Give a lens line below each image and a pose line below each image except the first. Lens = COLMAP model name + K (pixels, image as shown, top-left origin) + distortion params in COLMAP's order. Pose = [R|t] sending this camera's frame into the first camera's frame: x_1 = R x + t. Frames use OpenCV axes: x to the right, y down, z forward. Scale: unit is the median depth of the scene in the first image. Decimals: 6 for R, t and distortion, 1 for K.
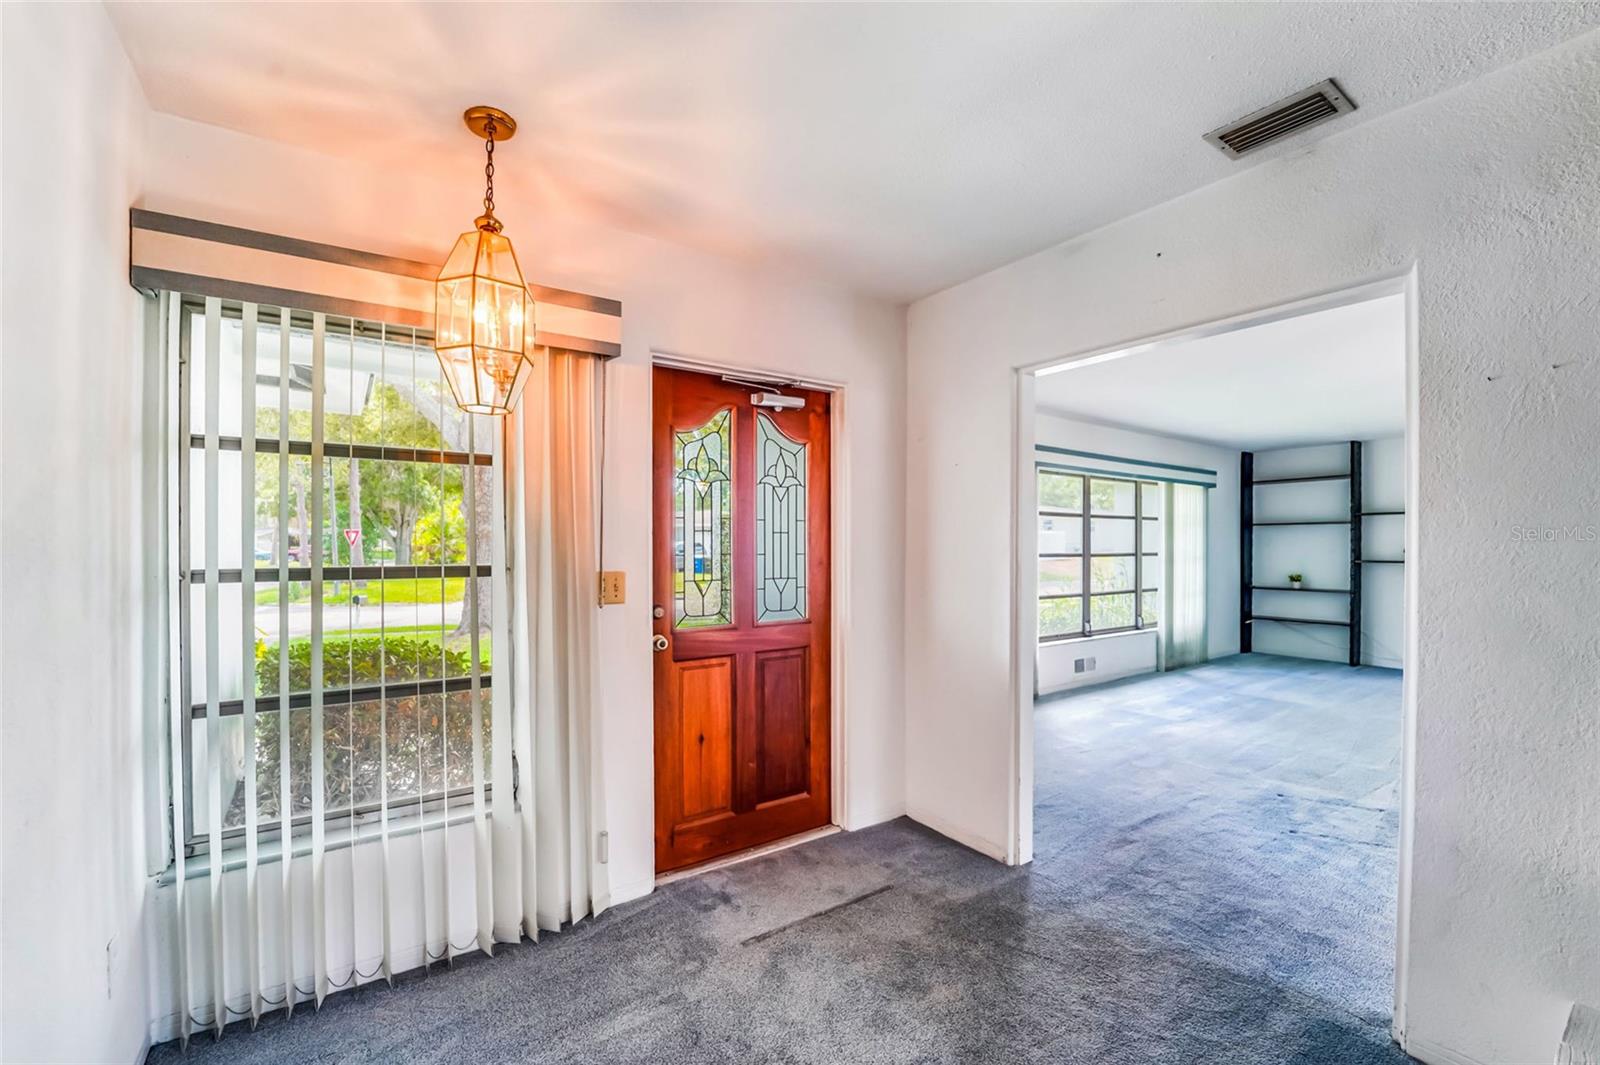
lens RADIAL K [[657.2, 0, 791.3], [0, 657.2, 546.7], [0, 0, 1]] dist [-0.018539, -0.001755]
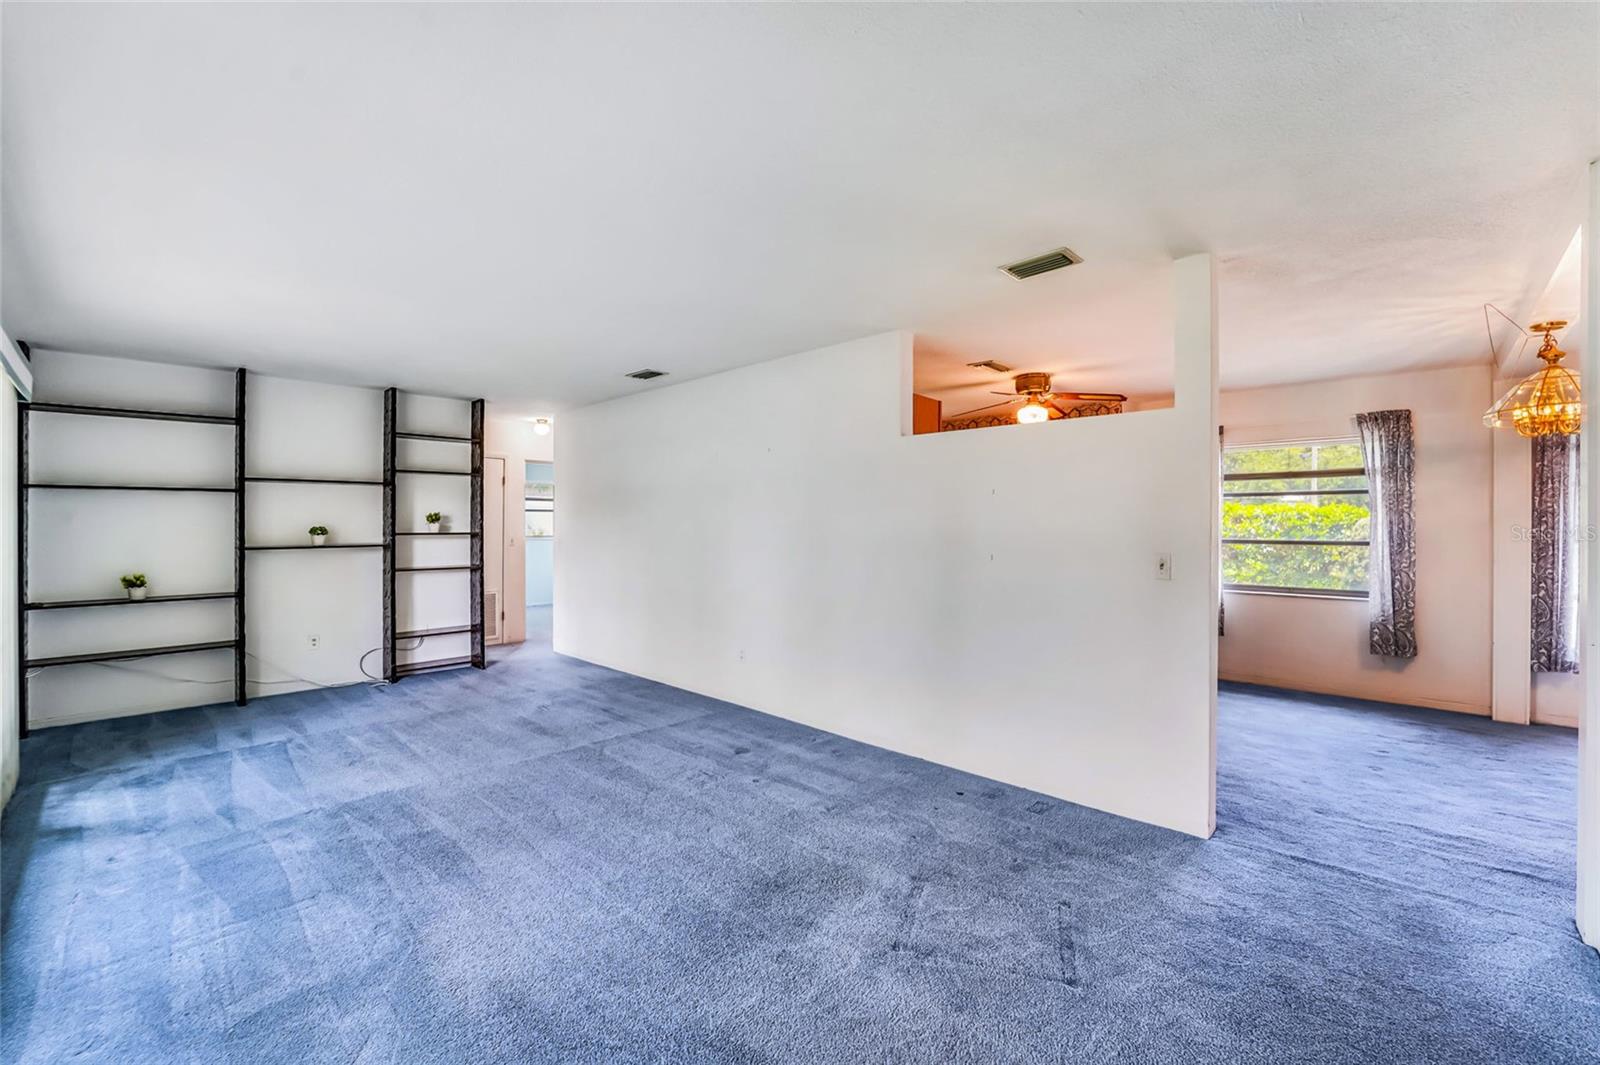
lens RADIAL K [[657.2, 0, 802.4], [0, 657.2, 523.6], [0, 0, 1]] dist [-0.018539, -0.001755]
pose [[-0.214308, -0.002838, 0.976762, 0.183361], [0.002764, 0.999990, 0.003512, -0.008237], [-0.976762, 0.003453, -0.214298, 1.171042]]
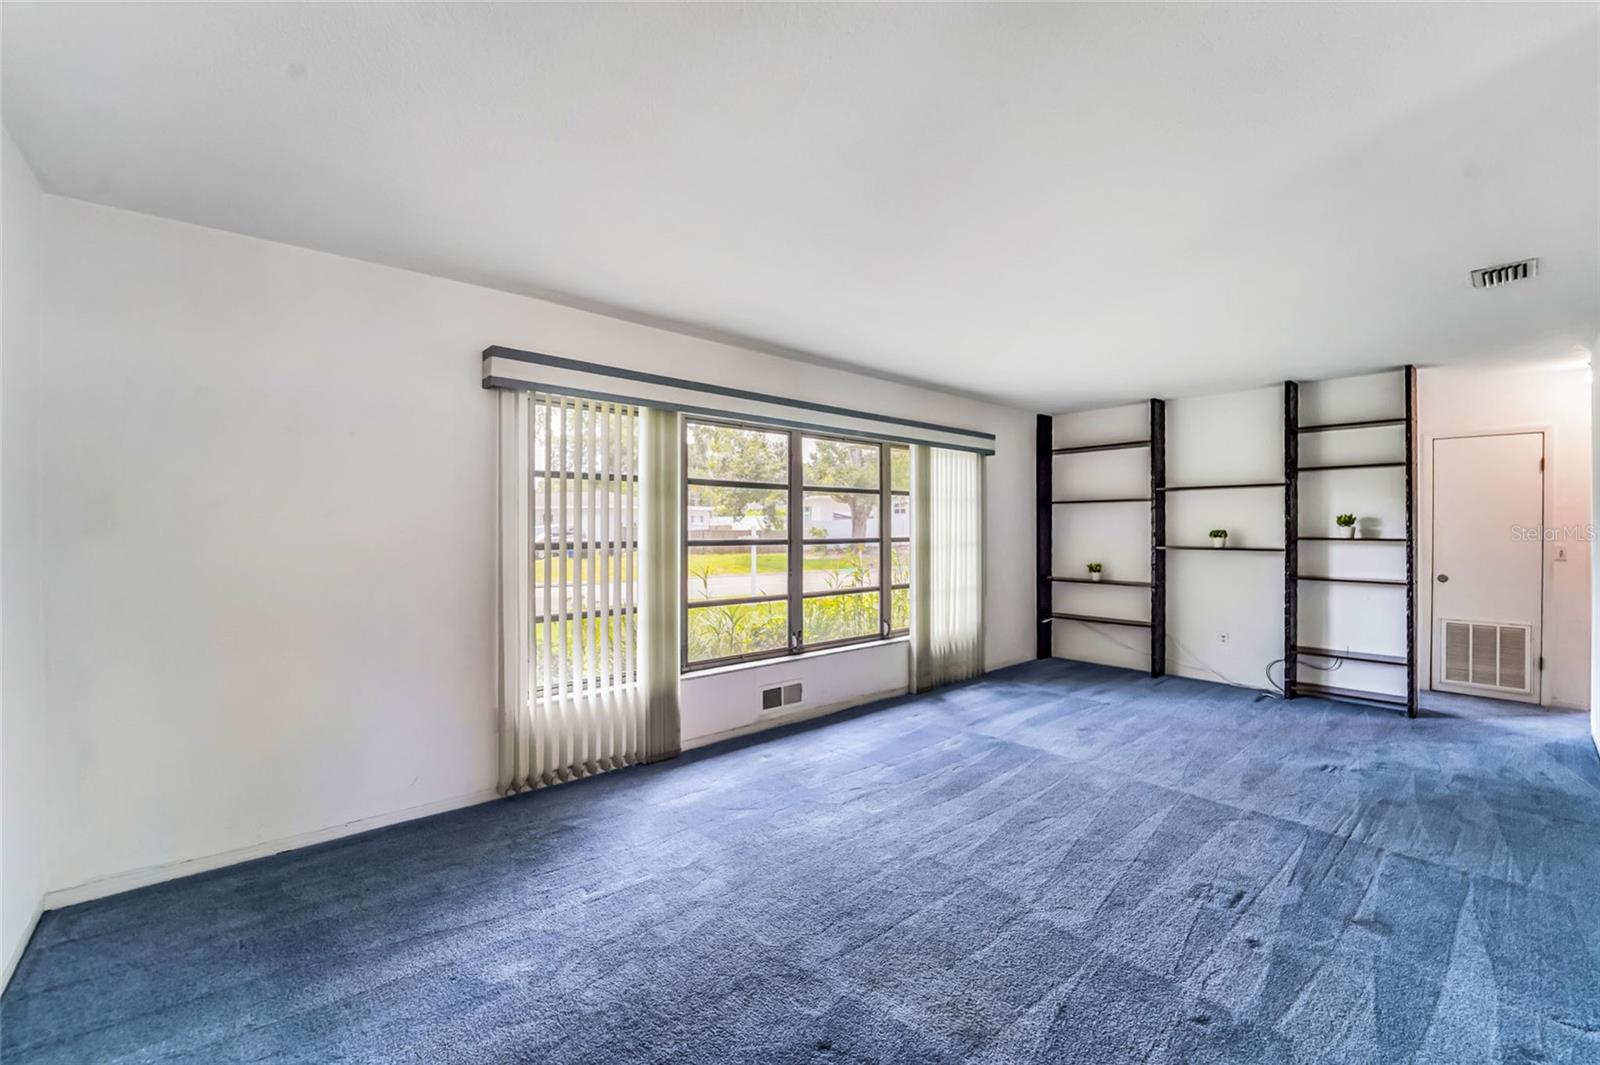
lens RADIAL K [[657.2, 0, 798.2], [0, 657.2, 521.4], [0, 0, 1]] dist [-0.018539, -0.001755]
pose [[0.991420, 0.001341, 0.130712, 0.649820], [0.000171, 0.999933, -0.011551, -0.001764], [-0.130718, 0.011474, 0.991353, 0.503552]]
